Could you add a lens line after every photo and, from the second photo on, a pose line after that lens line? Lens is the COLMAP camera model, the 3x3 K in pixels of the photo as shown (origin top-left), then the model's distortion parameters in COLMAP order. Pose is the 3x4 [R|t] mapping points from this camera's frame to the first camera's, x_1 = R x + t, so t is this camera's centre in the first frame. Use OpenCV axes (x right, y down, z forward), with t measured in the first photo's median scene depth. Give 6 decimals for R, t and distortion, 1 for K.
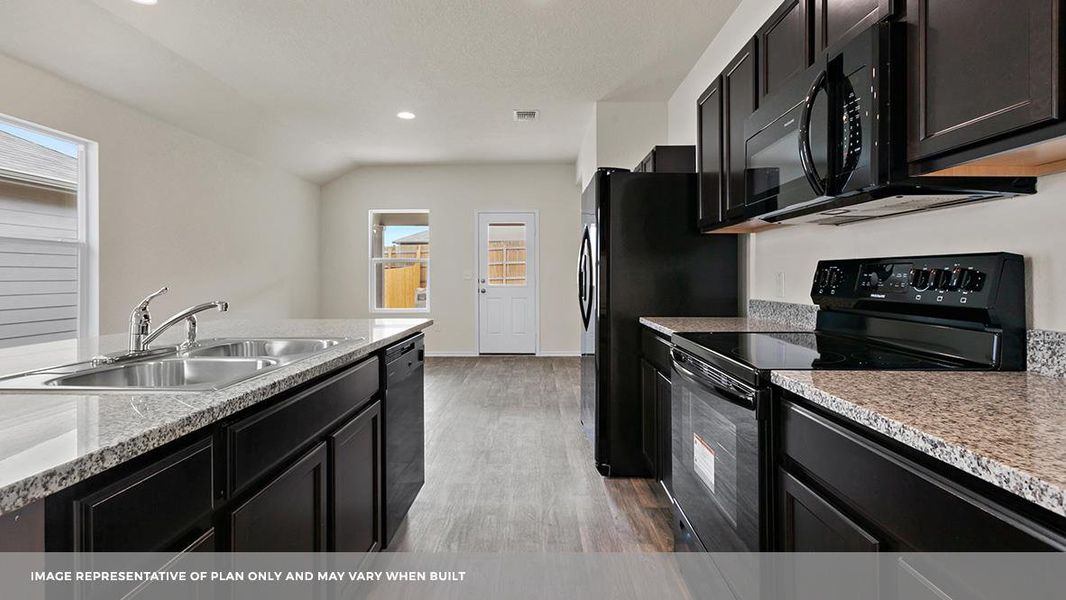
lens RADIAL K [[488.2, 0, 531.5], [0, 488.2, 277.0], [0, 0, 1]] dist [0.003407, 0.000385]
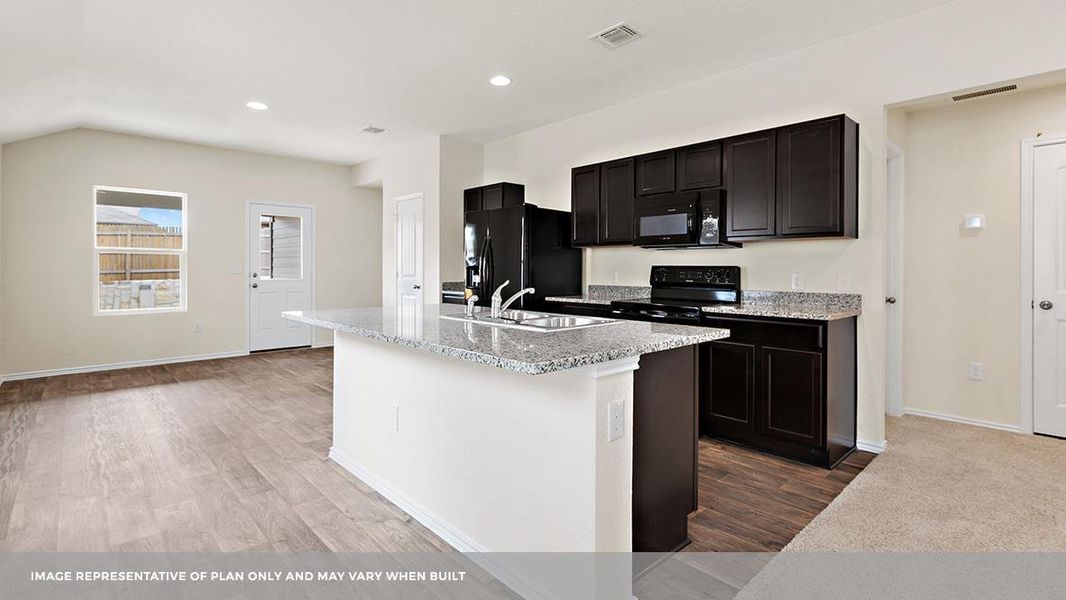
lens RADIAL K [[486.7, 0, 537.2], [0, 486.7, 270.5], [0, 0, 1]] dist [0.003264, -0.000193]
pose [[0.715570, 0.004955, 0.698523, -0.911684], [-0.005153, 0.999985, -0.001816, -0.004447], [-0.698522, -0.002300, 0.715585, -0.147368]]
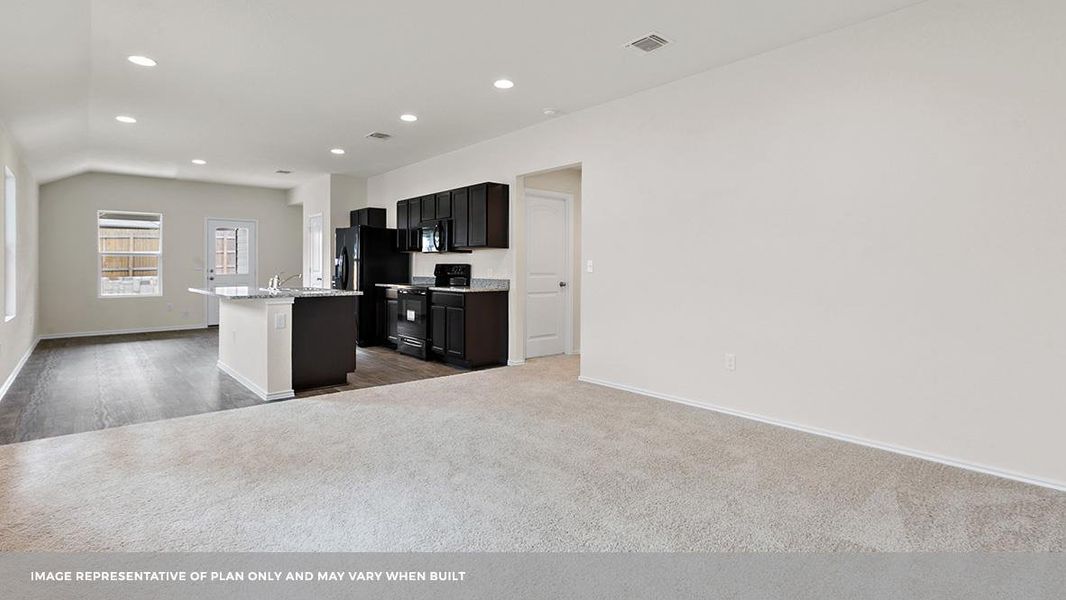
lens RADIAL K [[509.9, 0, 520.6], [0, 509.9, 266.4], [0, 0, 1]] dist [0.031836, 0.000260]
pose [[0.758506, 0.006469, 0.651633, -0.933142], [-0.003899, 0.999978, -0.005389, 0.000519], [-0.651654, 0.001547, 0.758515, -1.514301]]
